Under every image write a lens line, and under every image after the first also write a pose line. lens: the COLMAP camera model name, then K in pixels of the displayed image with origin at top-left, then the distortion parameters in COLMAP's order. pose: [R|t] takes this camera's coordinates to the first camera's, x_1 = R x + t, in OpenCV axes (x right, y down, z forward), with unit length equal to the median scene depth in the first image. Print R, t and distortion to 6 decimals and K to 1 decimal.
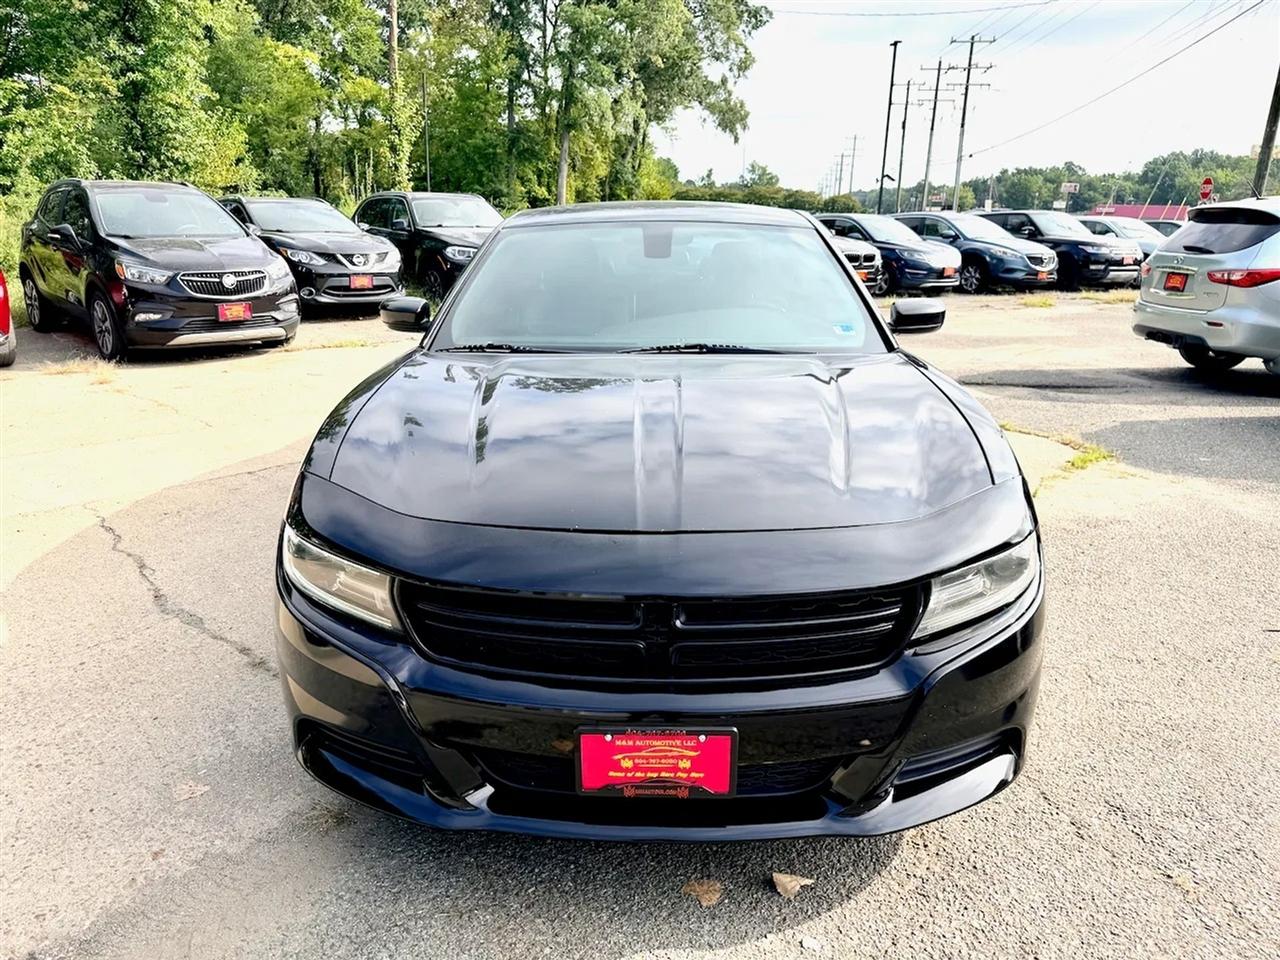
lens RADIAL K [[918.8, 0, 635.8], [0, 918.8, 483.1], [0, 0, 1]] dist [0.003032, -0.005012]
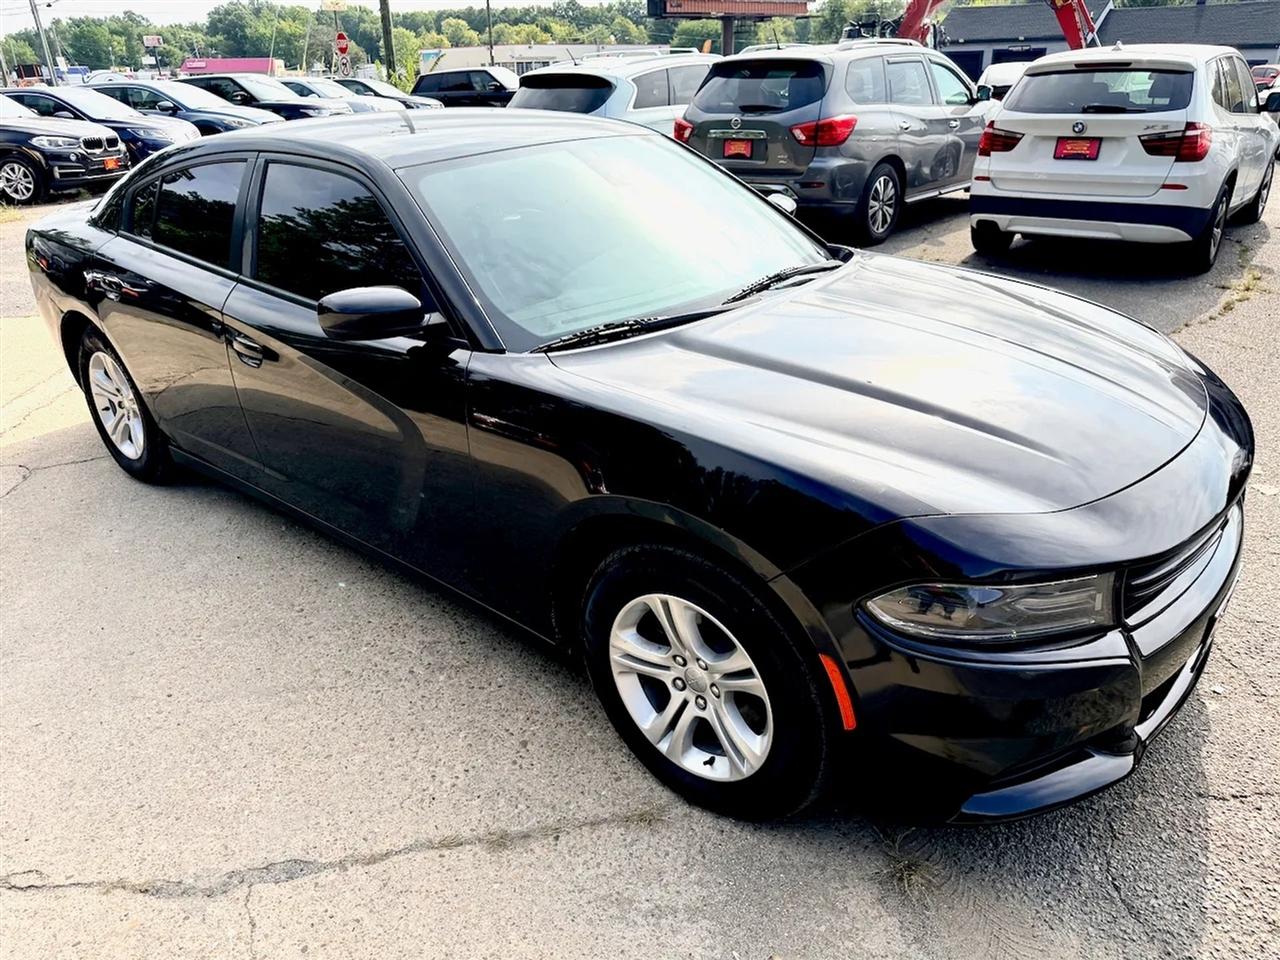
lens RADIAL K [[922.3, 0, 655.4], [0, 922.3, 479.7], [0, 0, 1]] dist [0.001449, -0.004801]
pose [[0.625675, -0.344493, 0.699897, -0.280392], [0.247477, 0.938517, 0.240709, -0.077473], [-0.739788, 0.022603, 0.672461, 0.164265]]
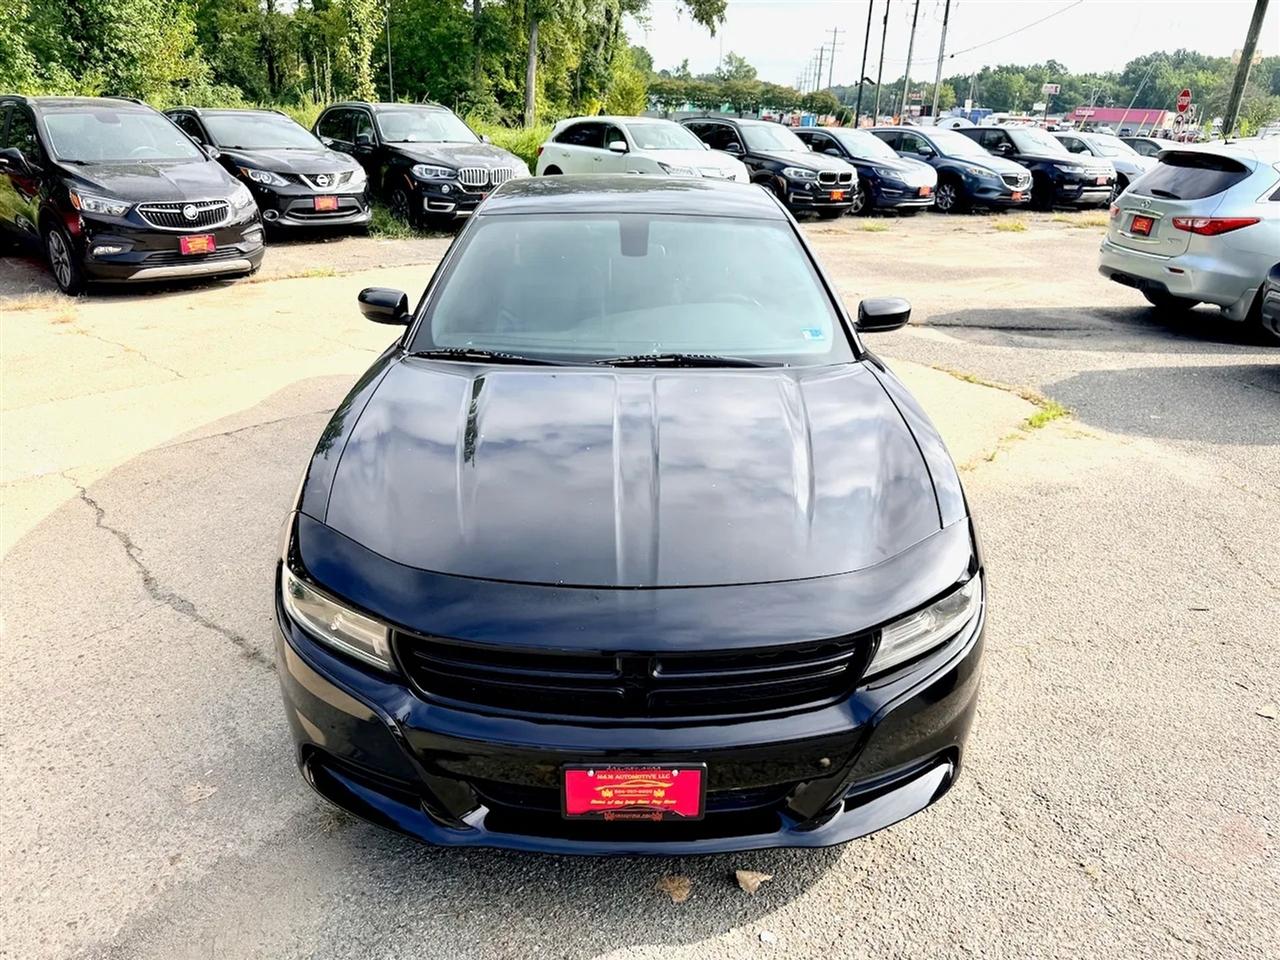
lens RADIAL K [[919.6, 0, 647.5], [0, 919.6, 482.2], [0, 0, 1]] dist [0.001992, -0.005069]
pose [[0.999055, 0.001282, 0.043456, -0.002235], [-0.005750, 0.994680, 0.102848, -0.041813], [-0.043093, -0.103001, 0.993747, -0.016396]]
